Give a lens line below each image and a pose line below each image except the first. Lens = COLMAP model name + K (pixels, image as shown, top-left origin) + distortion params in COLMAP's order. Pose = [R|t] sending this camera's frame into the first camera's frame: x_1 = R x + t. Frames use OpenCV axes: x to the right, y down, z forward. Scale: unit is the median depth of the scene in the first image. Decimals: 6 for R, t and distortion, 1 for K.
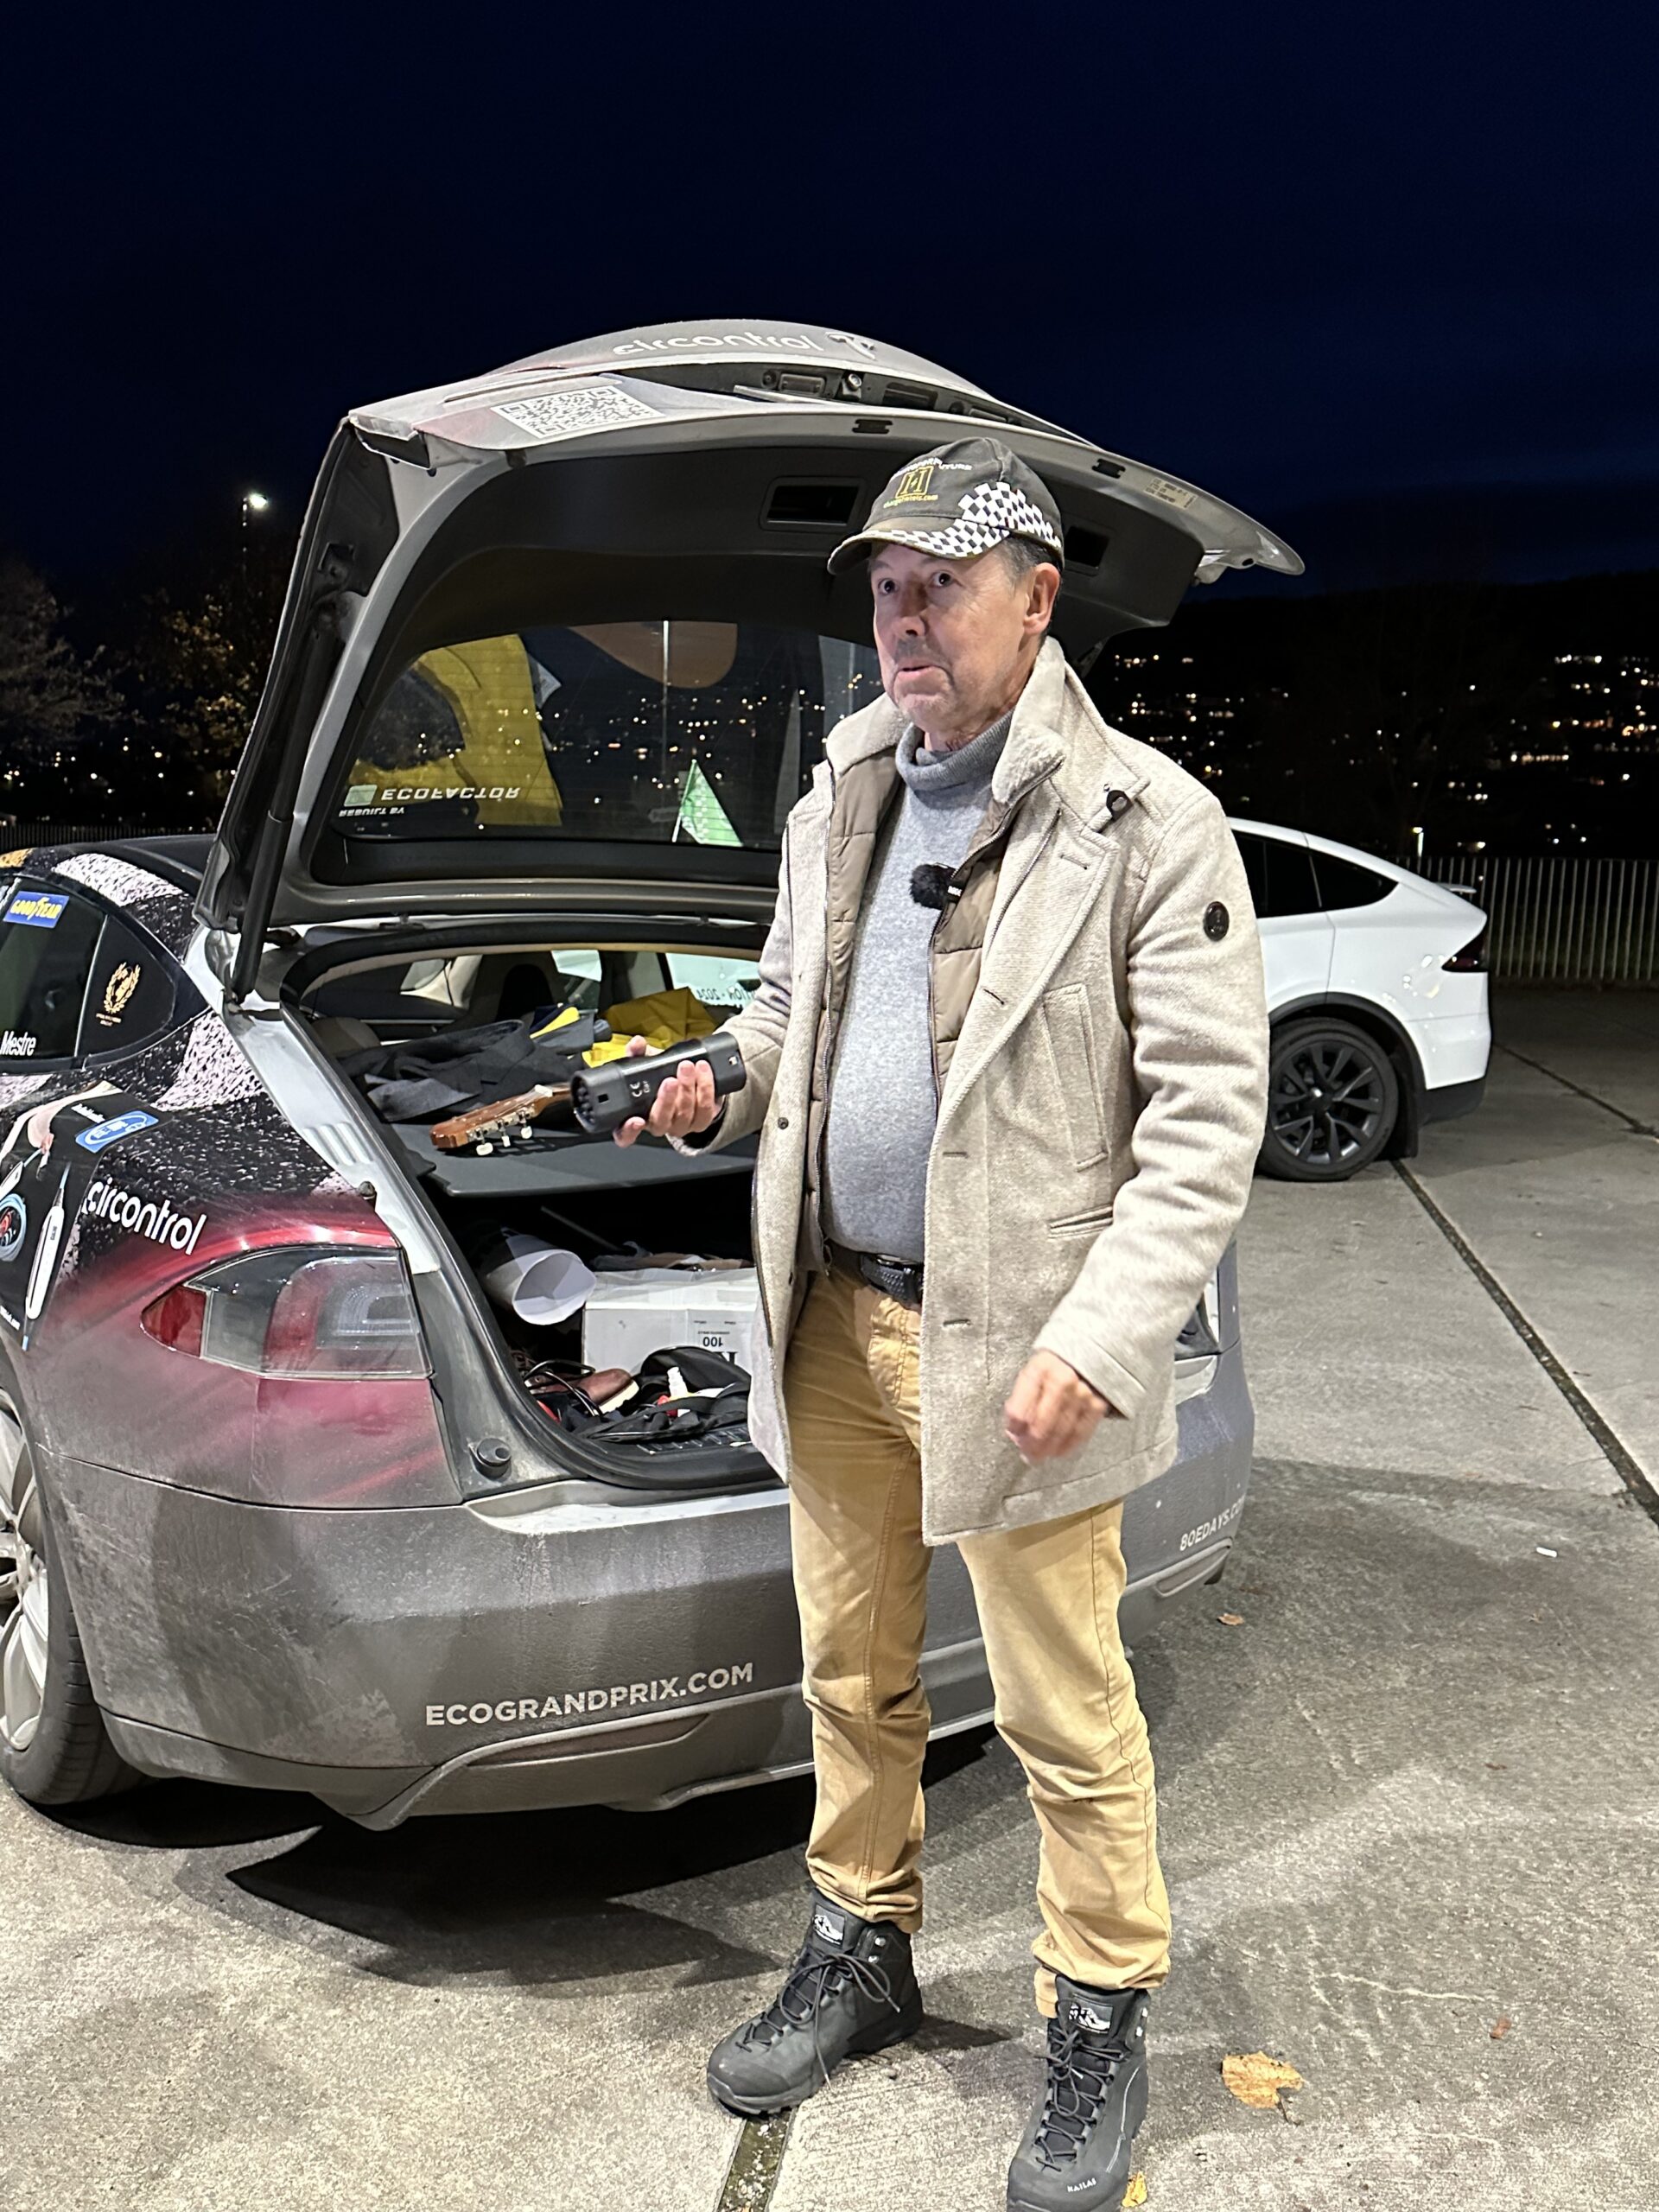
lens RADIAL K [[1887.8, 0, 730.9], [0, 1887.8, 1103.6], [0, 0, 1]] dist [0.151571, -0.269309]
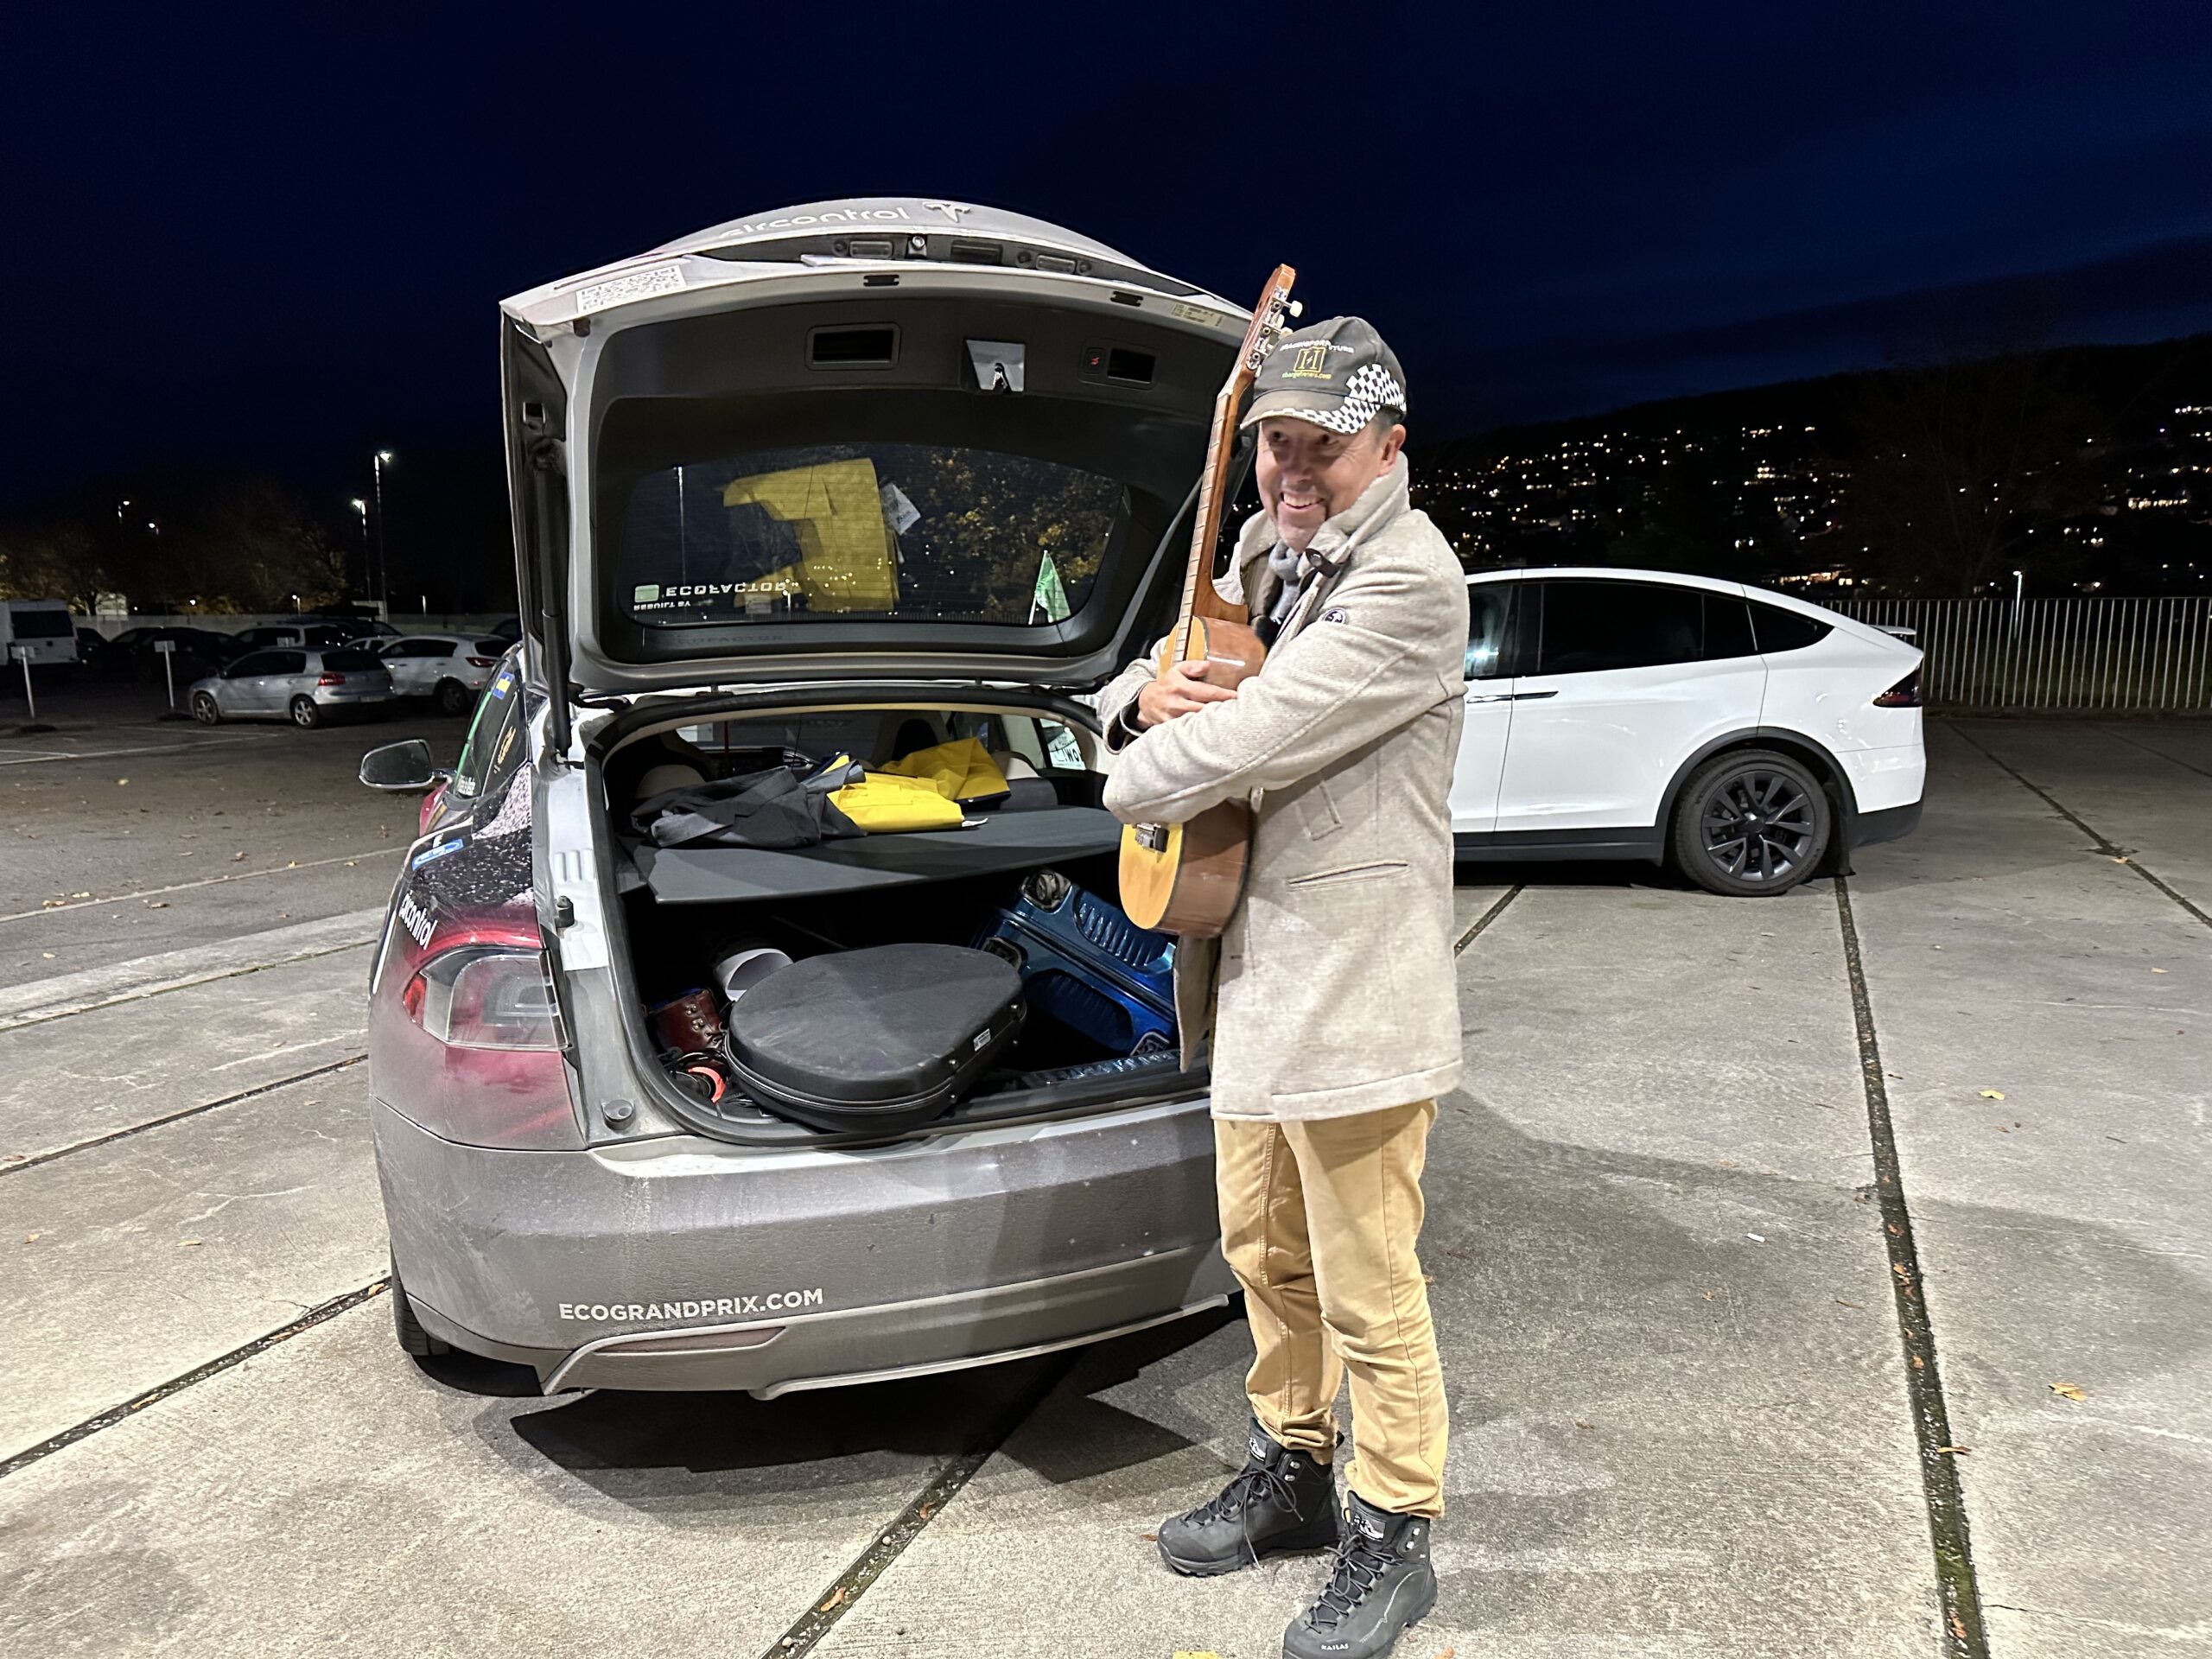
lens RADIAL K [[1543.6, 0, 1089.0], [0, 1543.6, 833.2], [0, 0, 1]] dist [0.047973, -0.060774]
pose [[0.970827, 0.000746, -0.239778, 0.327941], [0.001019, 0.999973, 0.007234, -0.007026], [0.239777, -0.007268, 0.970801, 0.054023]]
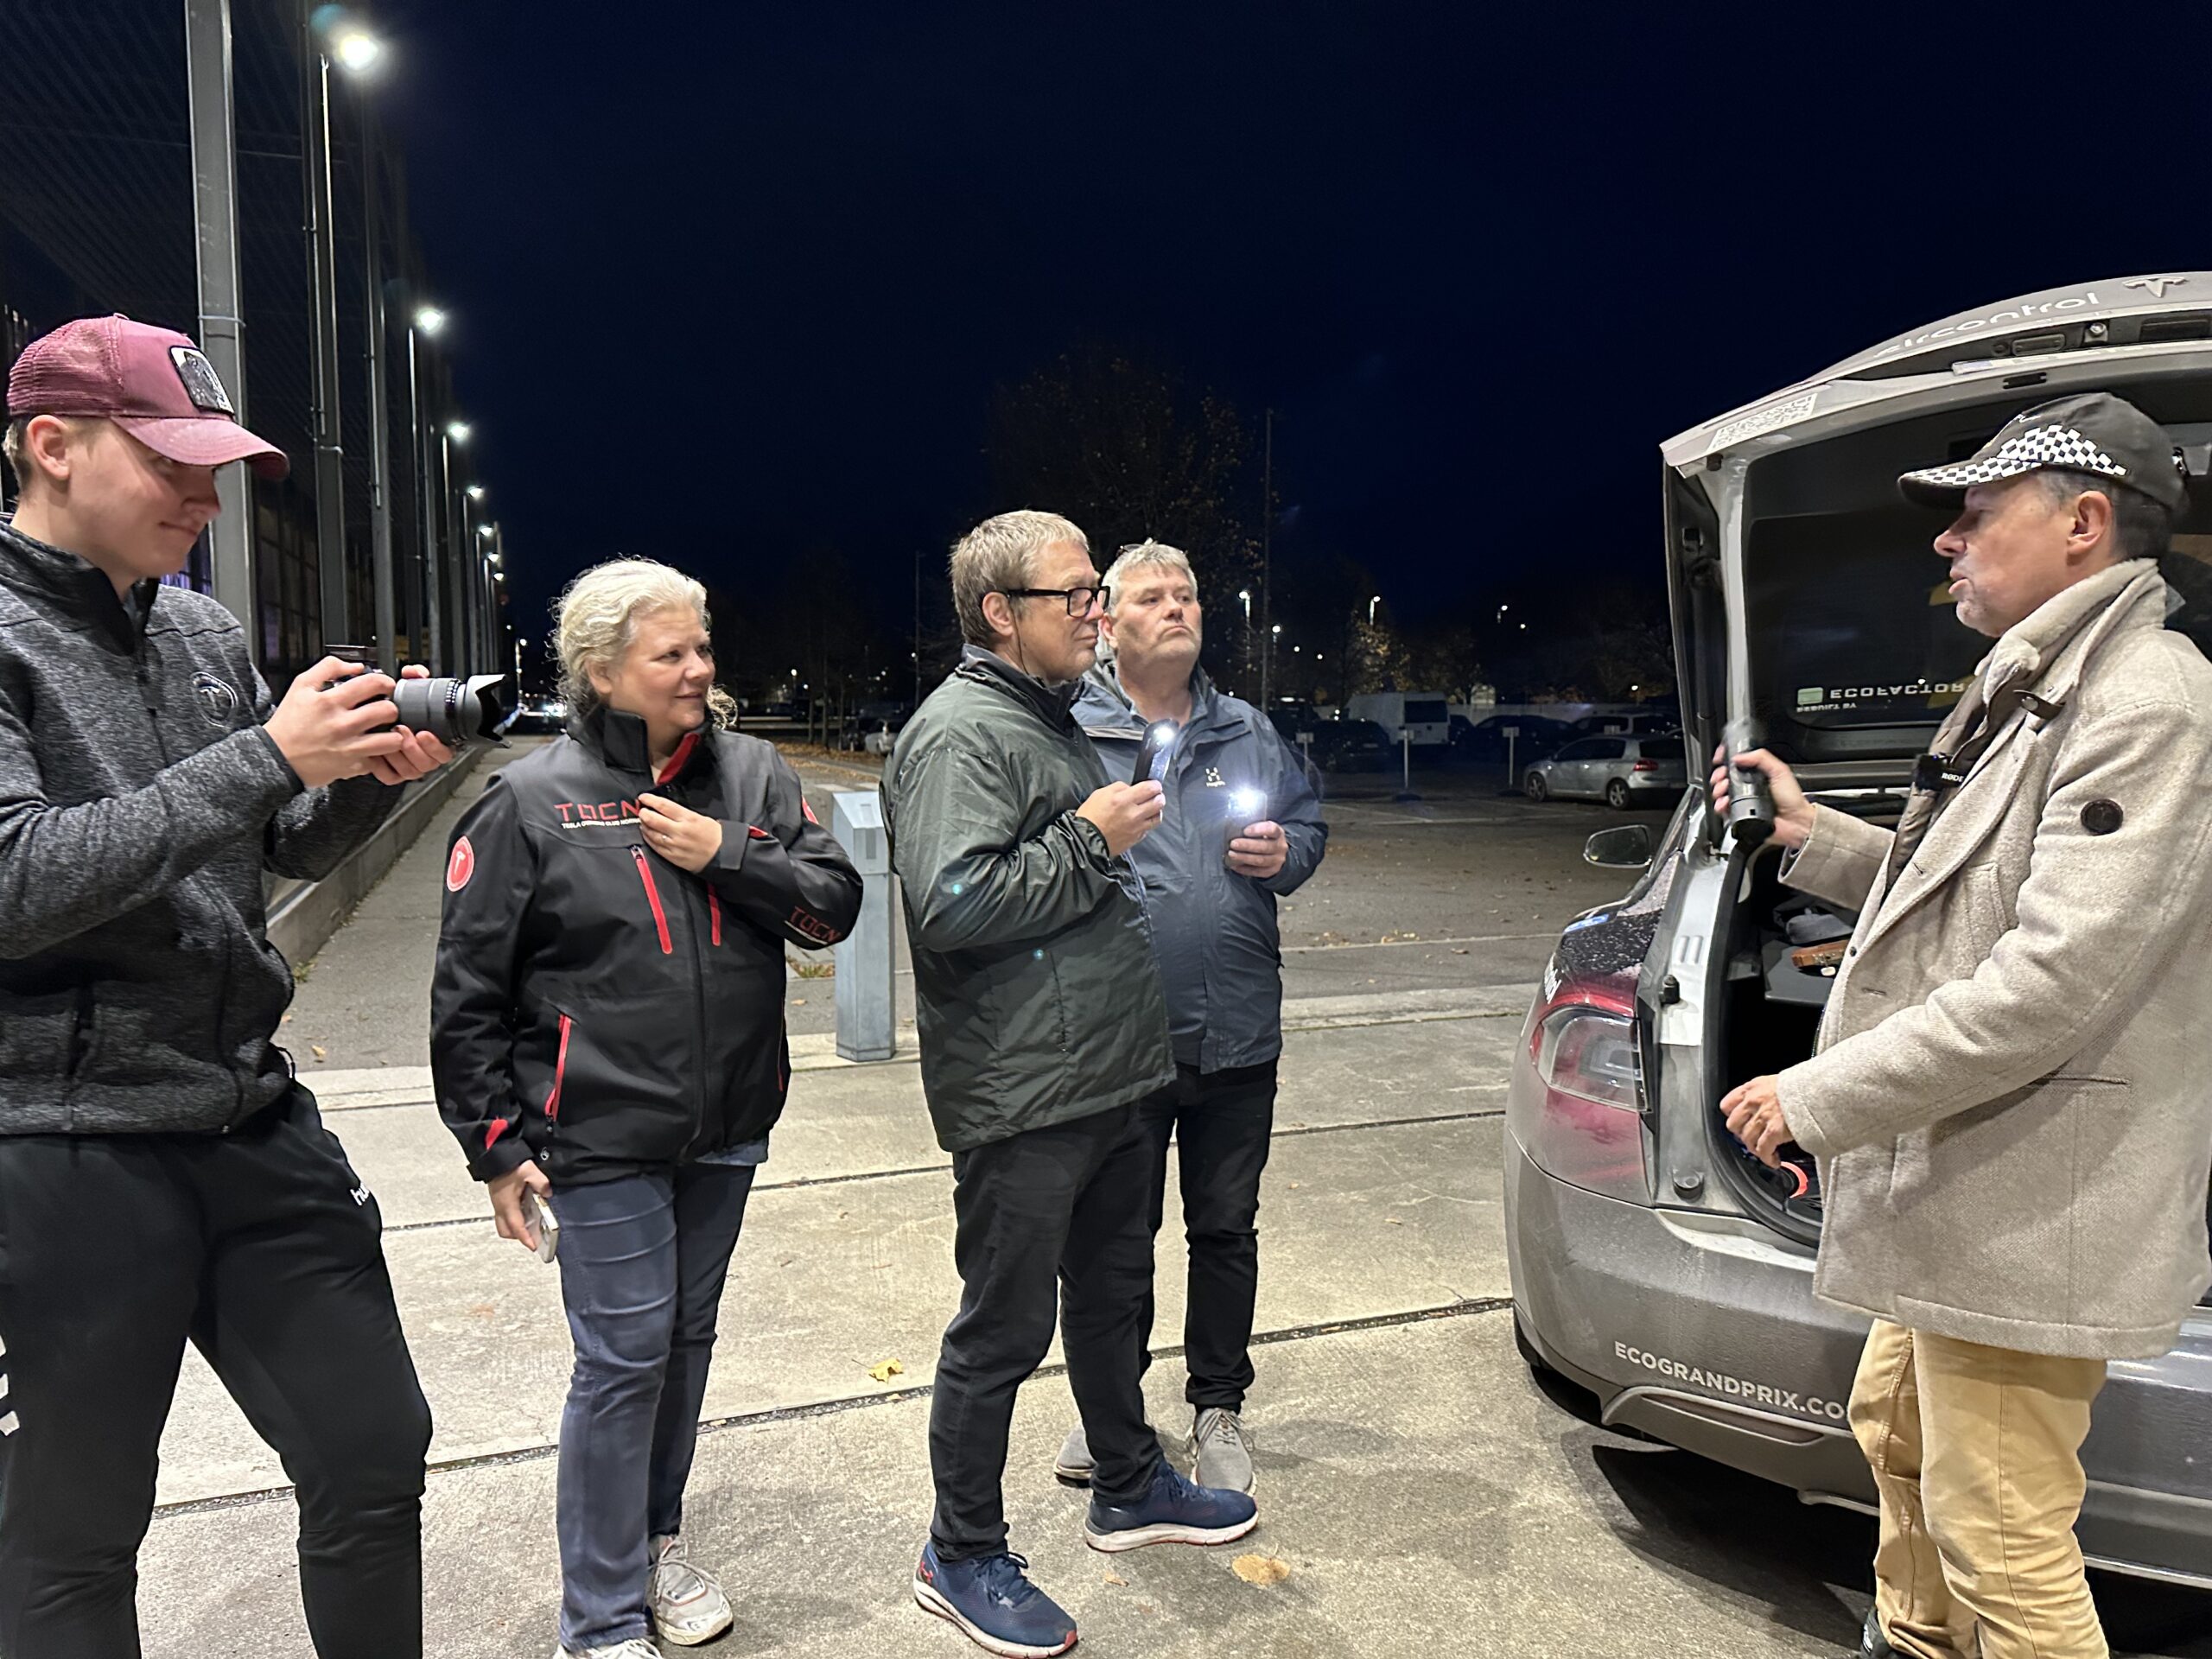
lens RADIAL K [[1543.6, 0, 1089.0], [0, 1543.6, 833.2], [0, 0, 1]] dist [0.047973, -0.060774]
pose [[0.493790, 0.047687, -0.868272, 0.472569], [-0.104342, 0.994530, -0.004719, -0.010088], [0.863298, 0.092927, 0.496065, 0.043136]]
